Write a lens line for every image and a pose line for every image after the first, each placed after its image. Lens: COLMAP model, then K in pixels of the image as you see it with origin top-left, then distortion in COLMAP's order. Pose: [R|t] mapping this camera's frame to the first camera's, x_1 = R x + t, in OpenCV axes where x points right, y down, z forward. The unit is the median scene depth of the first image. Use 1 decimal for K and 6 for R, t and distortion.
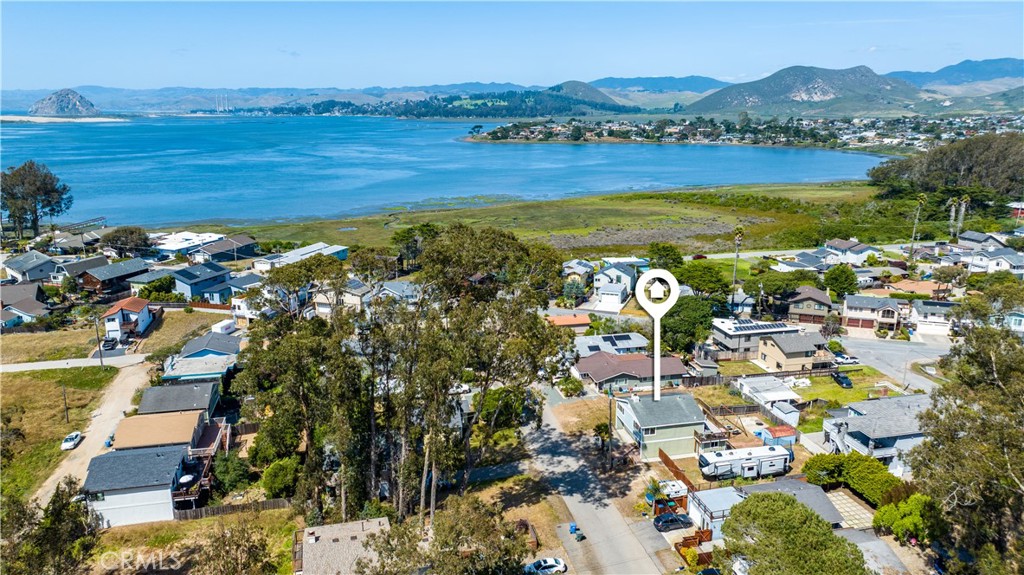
lens RADIAL K [[724.7, 0, 516.7], [0, 724.7, 285.1], [0, 0, 1]] dist [-0.015857, 0.026350]
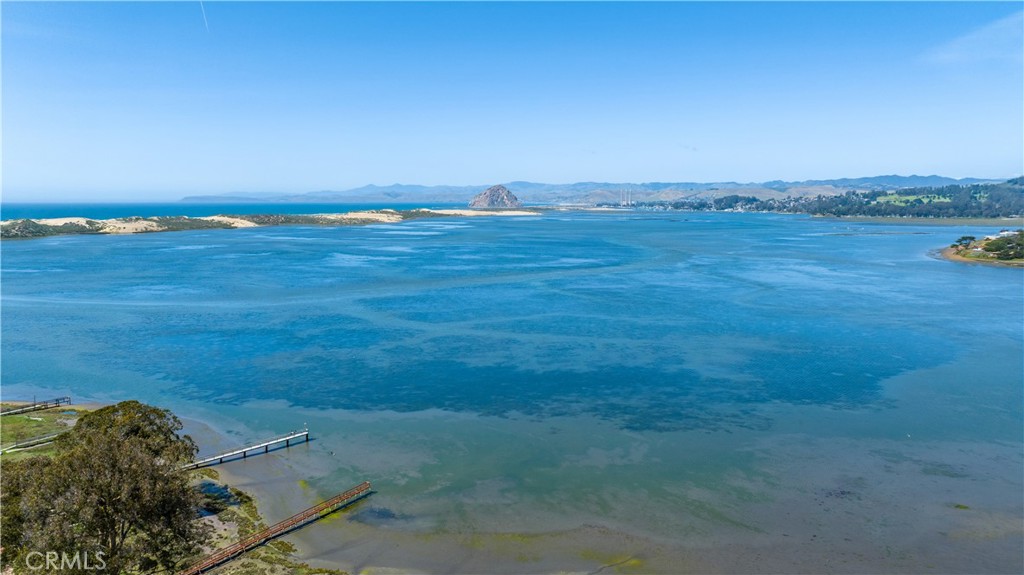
lens RADIAL K [[724.7, 0, 509.0], [0, 724.7, 291.2], [0, 0, 1]] dist [-0.015857, 0.026350]
pose [[0.860676, 0.069629, -0.504369, -0.023038], [-0.127728, 0.988455, -0.081502, -0.015651], [0.492871, 0.134569, 0.859633, 0.053247]]
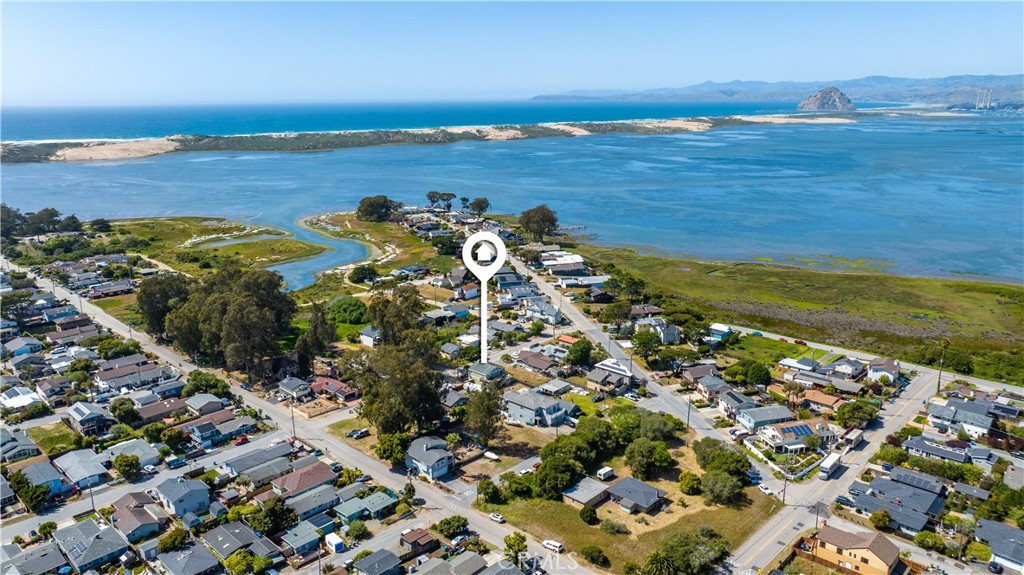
lens RADIAL K [[724.7, 0, 509.6], [0, 724.7, 291.3], [0, 0, 1]] dist [-0.015857, 0.026350]
pose [[0.553314, 0.217301, -0.804129, 0.060108], [-0.195796, 0.972254, 0.128008, -0.011789], [0.809634, 0.086616, 0.580508, -0.012352]]
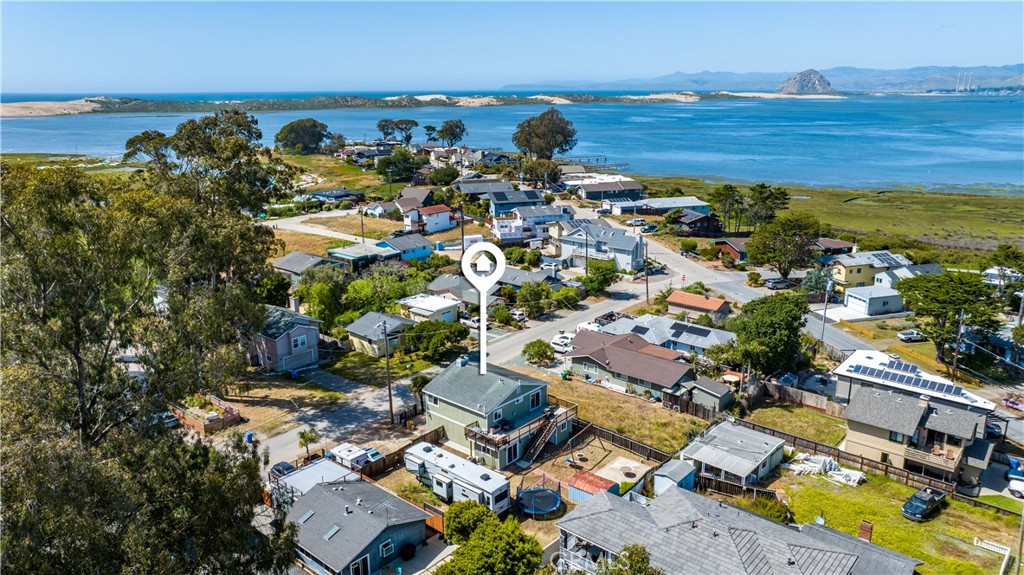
lens RADIAL K [[724.7, 0, 514.9], [0, 724.7, 279.6], [0, 0, 1]] dist [-0.015857, 0.026350]
pose [[0.592386, 0.209483, -0.777943, 0.020786], [-0.195714, 0.974097, 0.113272, -0.000846], [0.781521, 0.085154, 0.618040, 0.014266]]
